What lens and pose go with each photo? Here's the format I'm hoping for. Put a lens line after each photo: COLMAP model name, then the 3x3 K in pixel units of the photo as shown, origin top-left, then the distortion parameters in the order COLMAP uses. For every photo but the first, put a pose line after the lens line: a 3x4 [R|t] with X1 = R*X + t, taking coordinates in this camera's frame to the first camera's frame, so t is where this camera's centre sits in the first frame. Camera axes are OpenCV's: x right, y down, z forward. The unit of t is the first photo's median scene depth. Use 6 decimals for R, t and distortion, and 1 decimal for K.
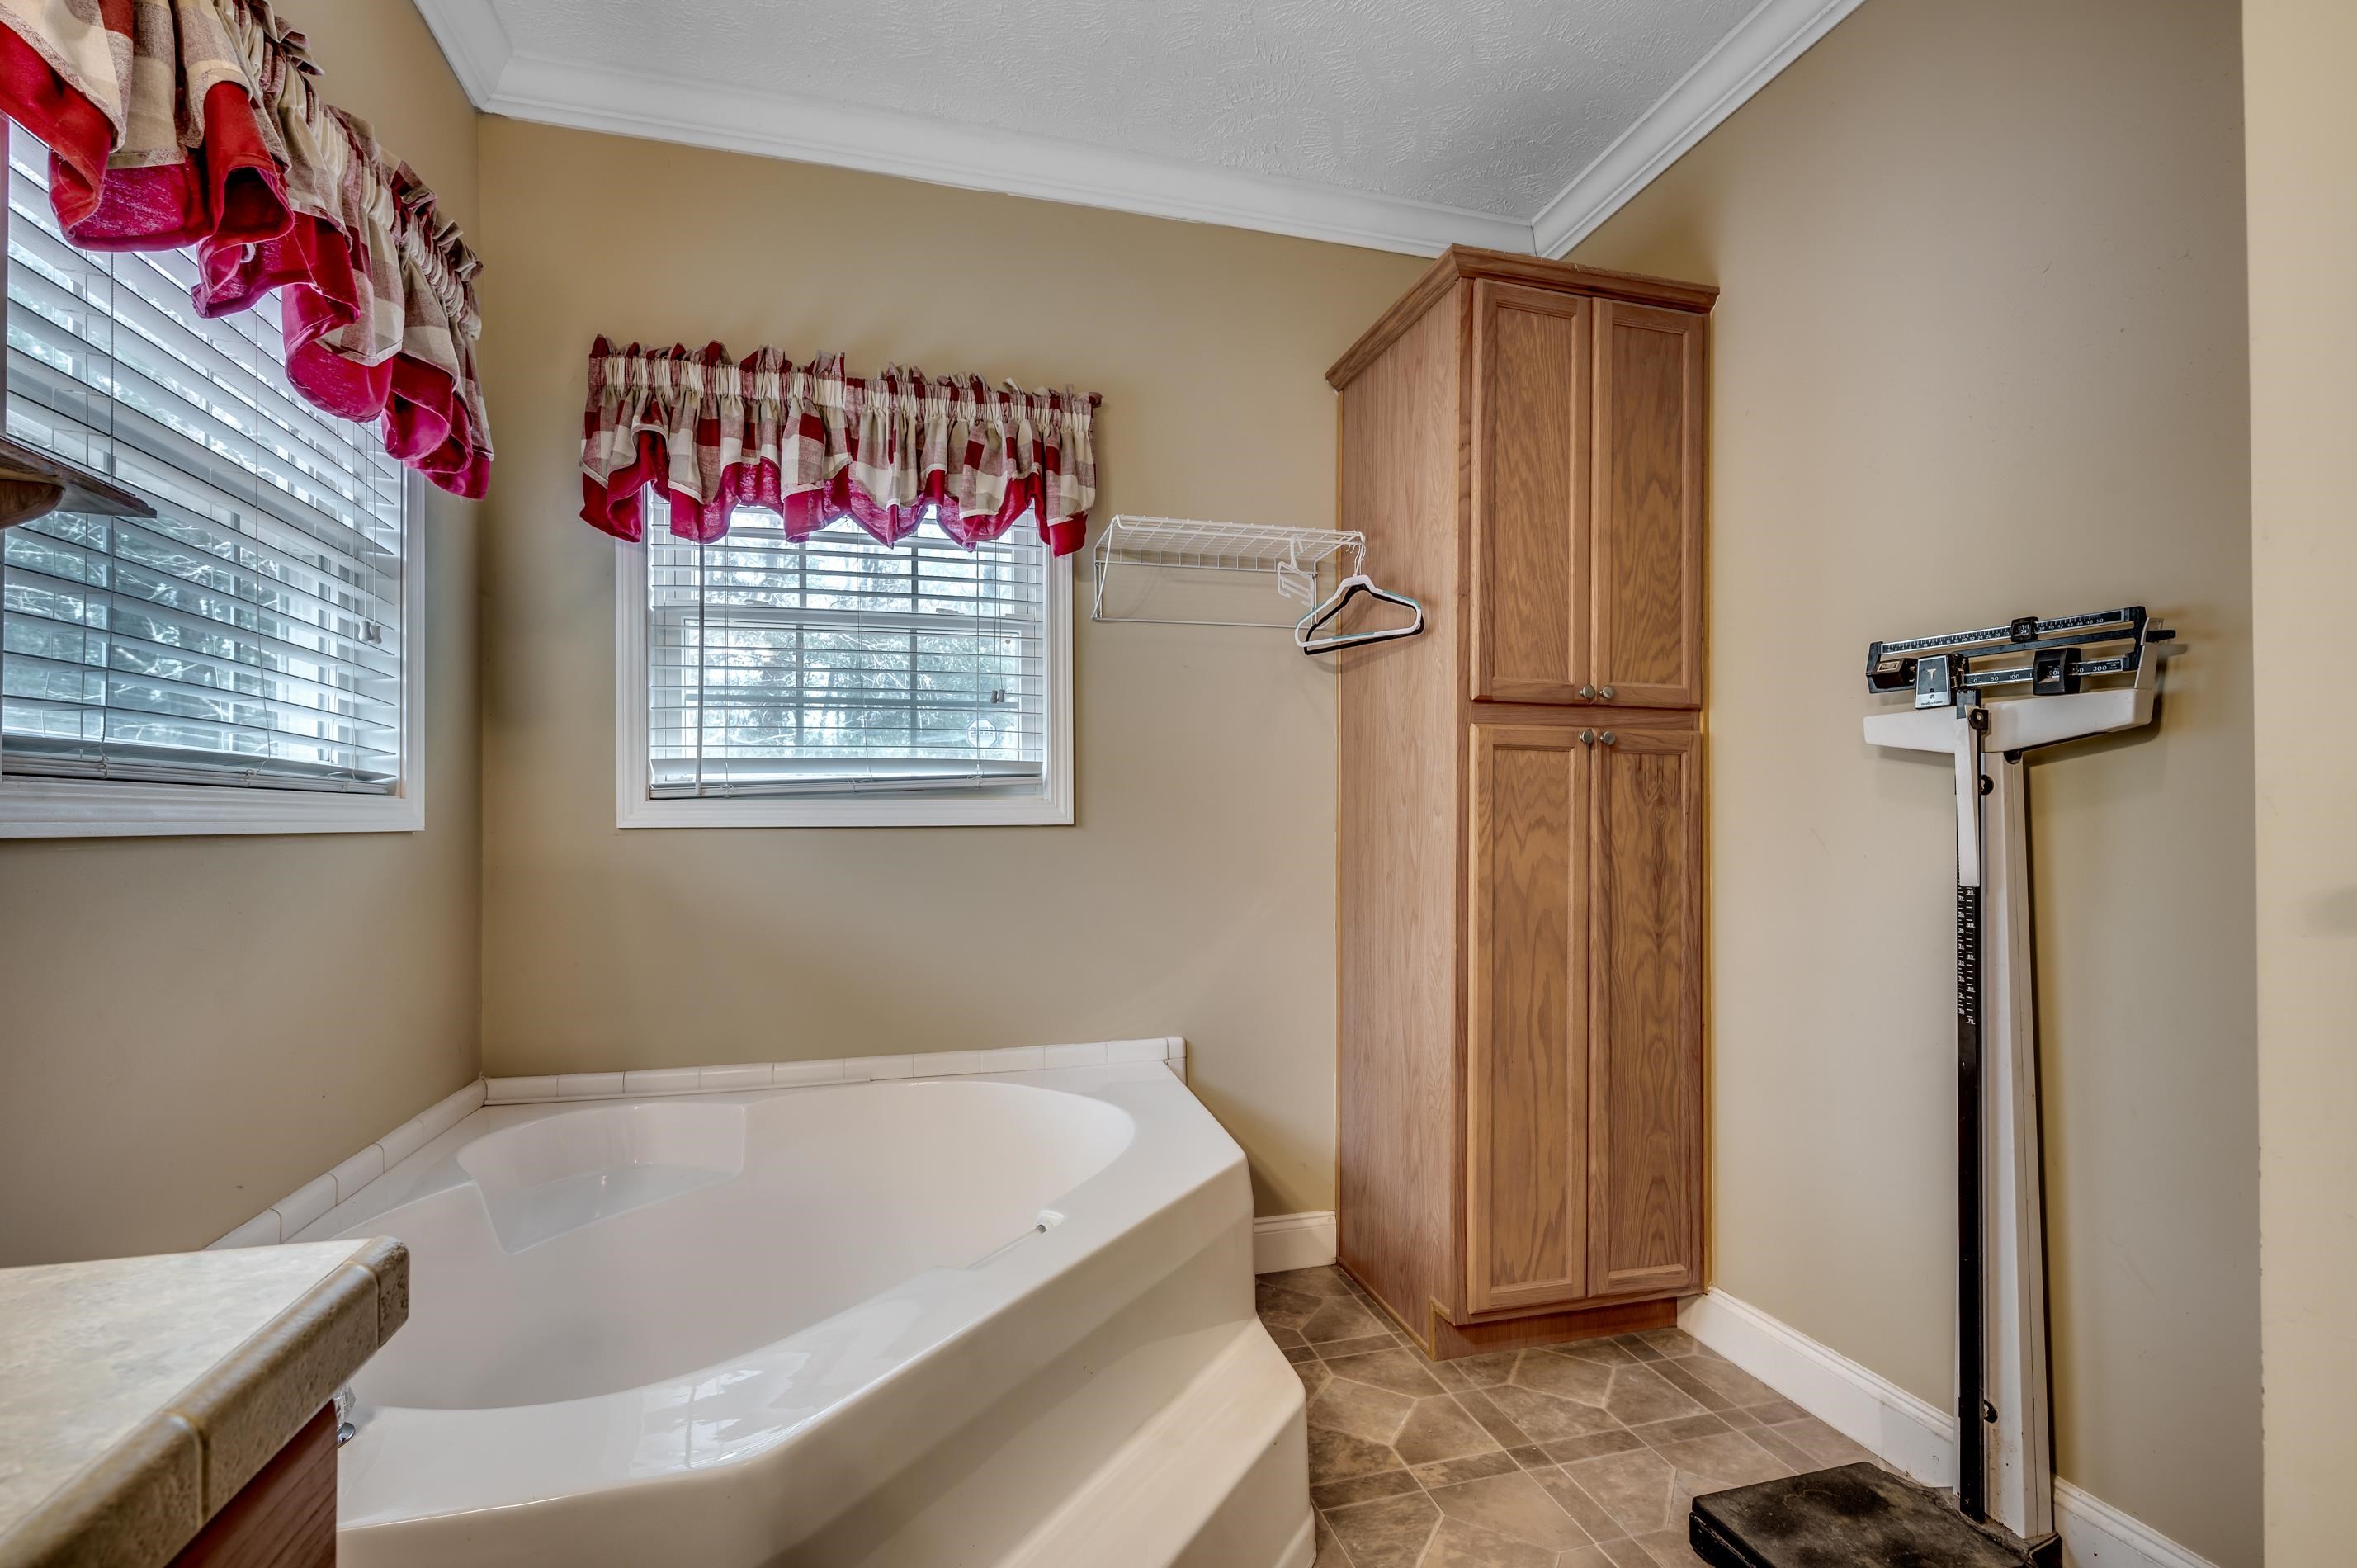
lens RADIAL K [[1054.0, 0, 1189.0], [0, 1054.0, 815.3], [0, 0, 1]] dist [0.001472, -0.000651]
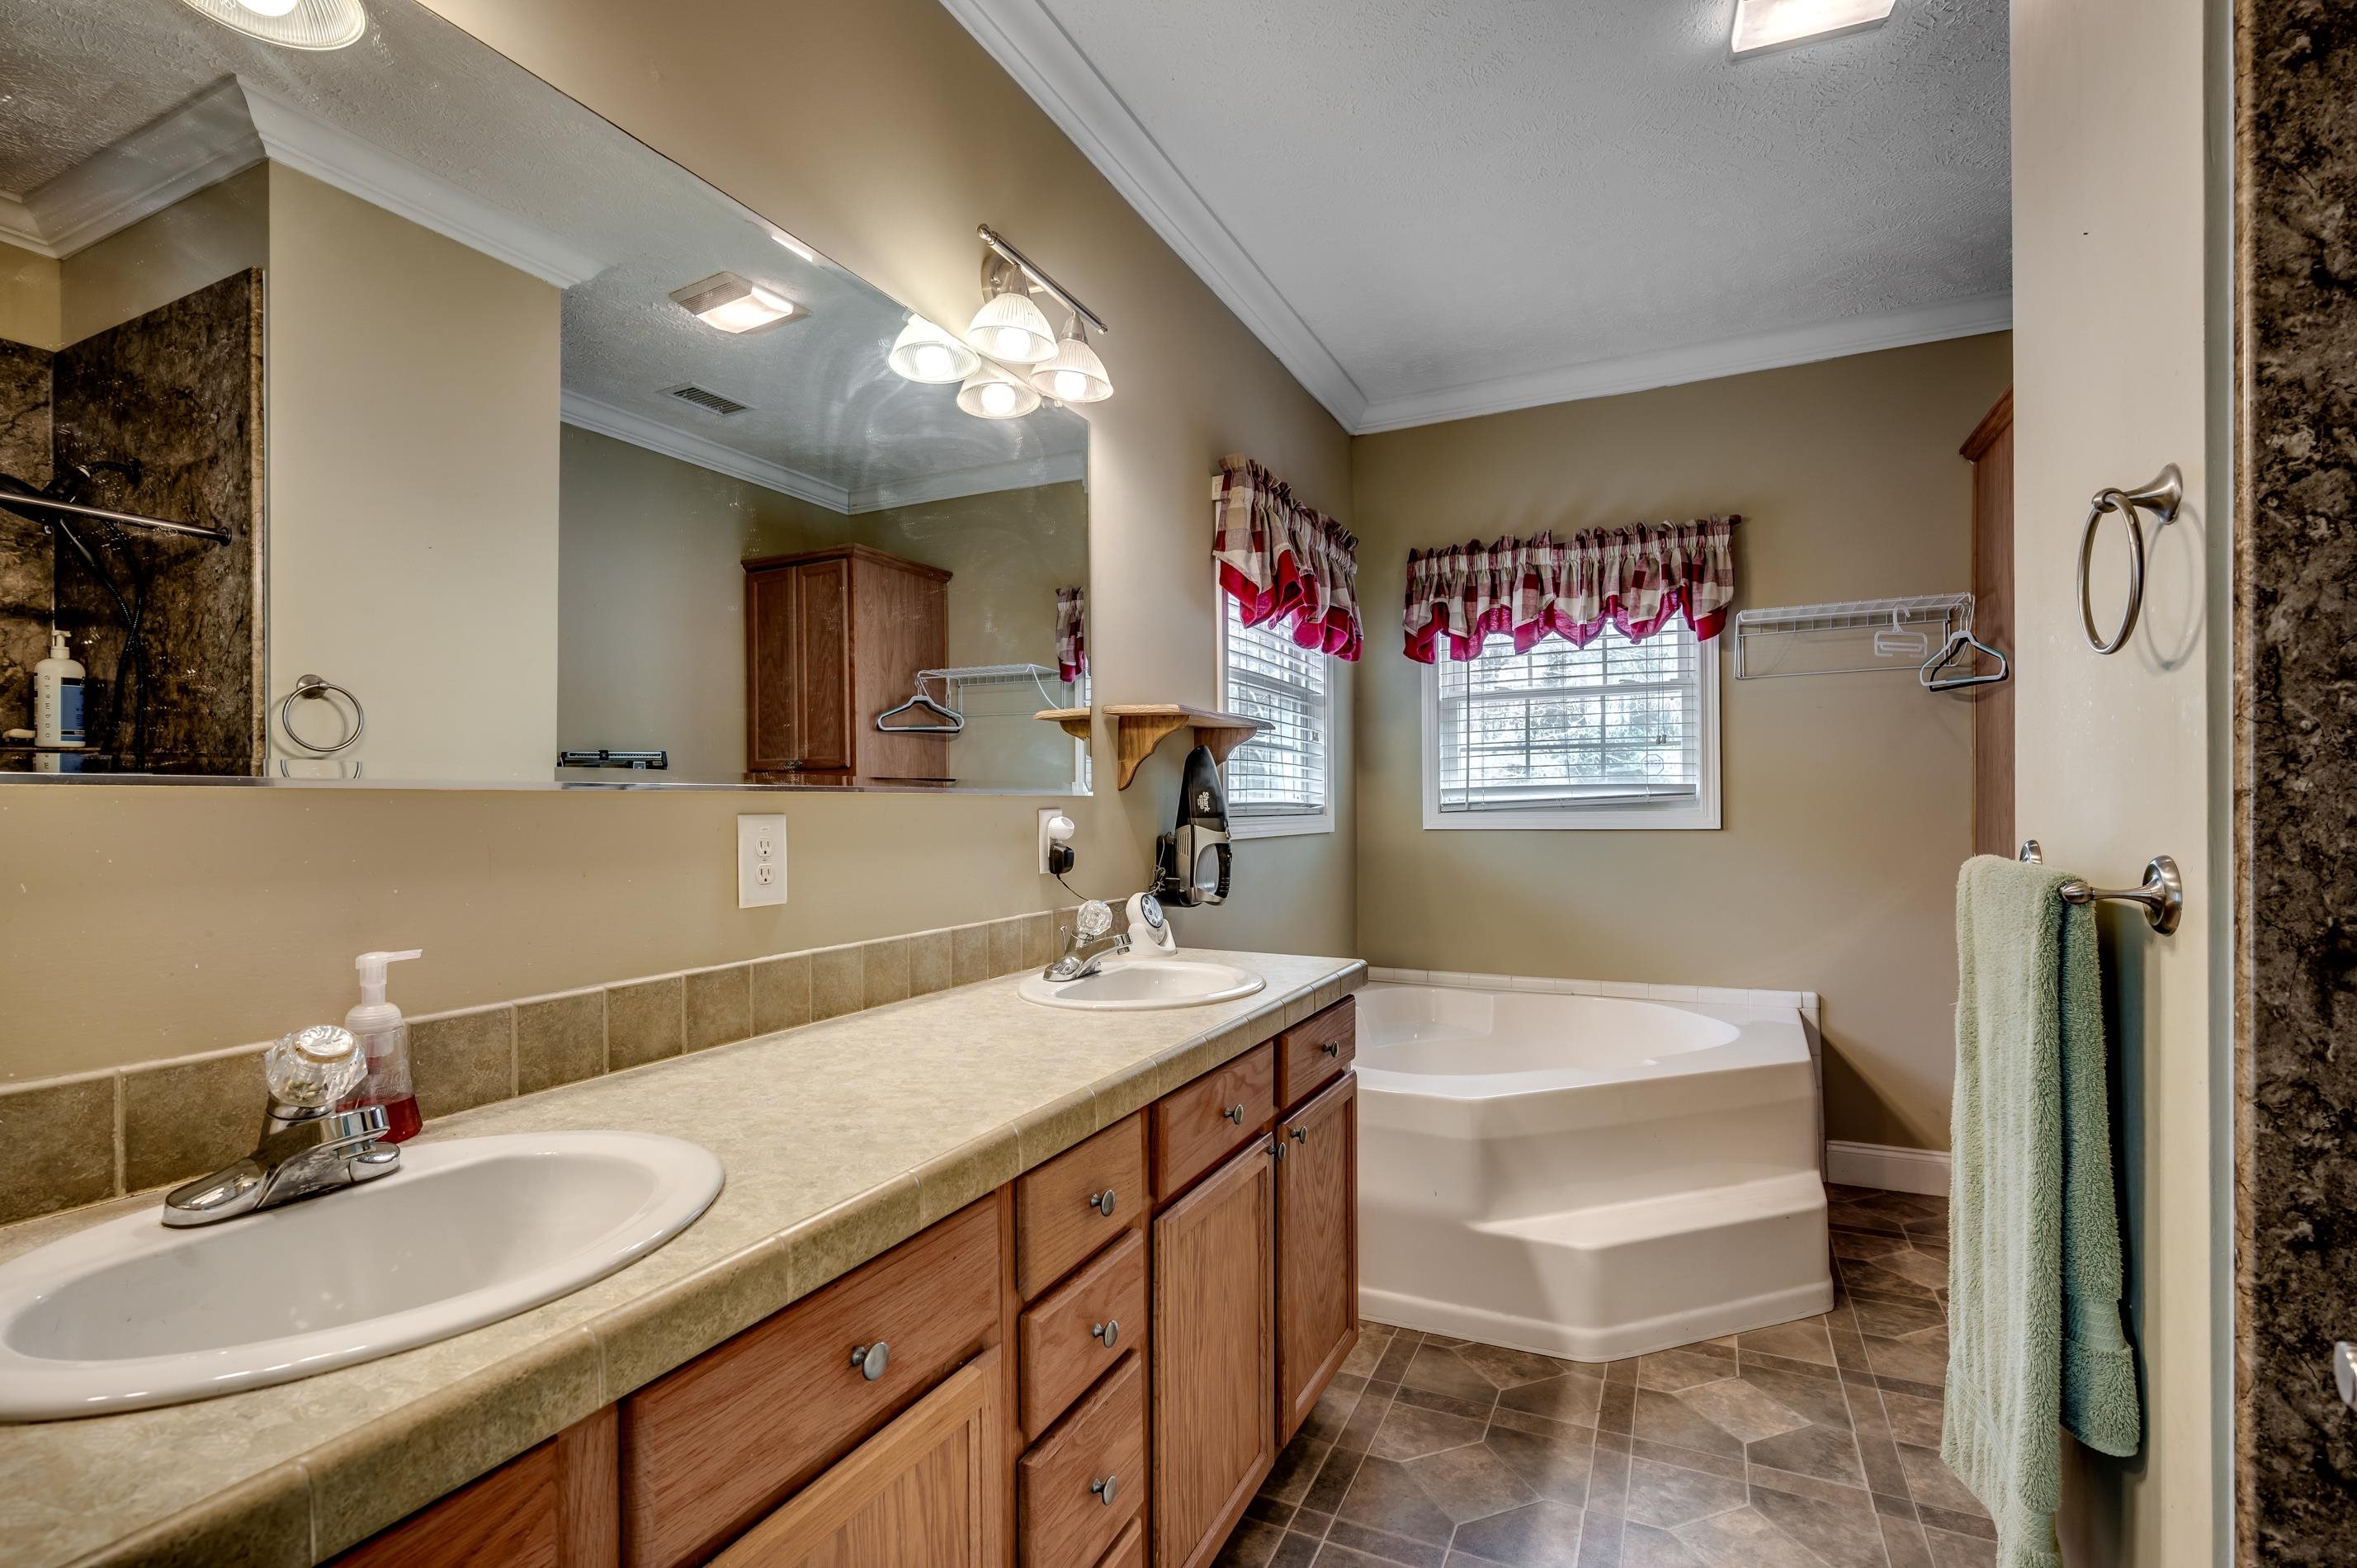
lens RADIAL K [[1054.0, 0, 1189.0], [0, 1054.0, 815.3], [0, 0, 1]] dist [0.001472, -0.000651]
pose [[0.752990, 0.003850, -0.658021, 0.299404], [0.010365, 0.999789, 0.017710, -0.044410], [0.657951, -0.020155, 0.752791, -0.542346]]
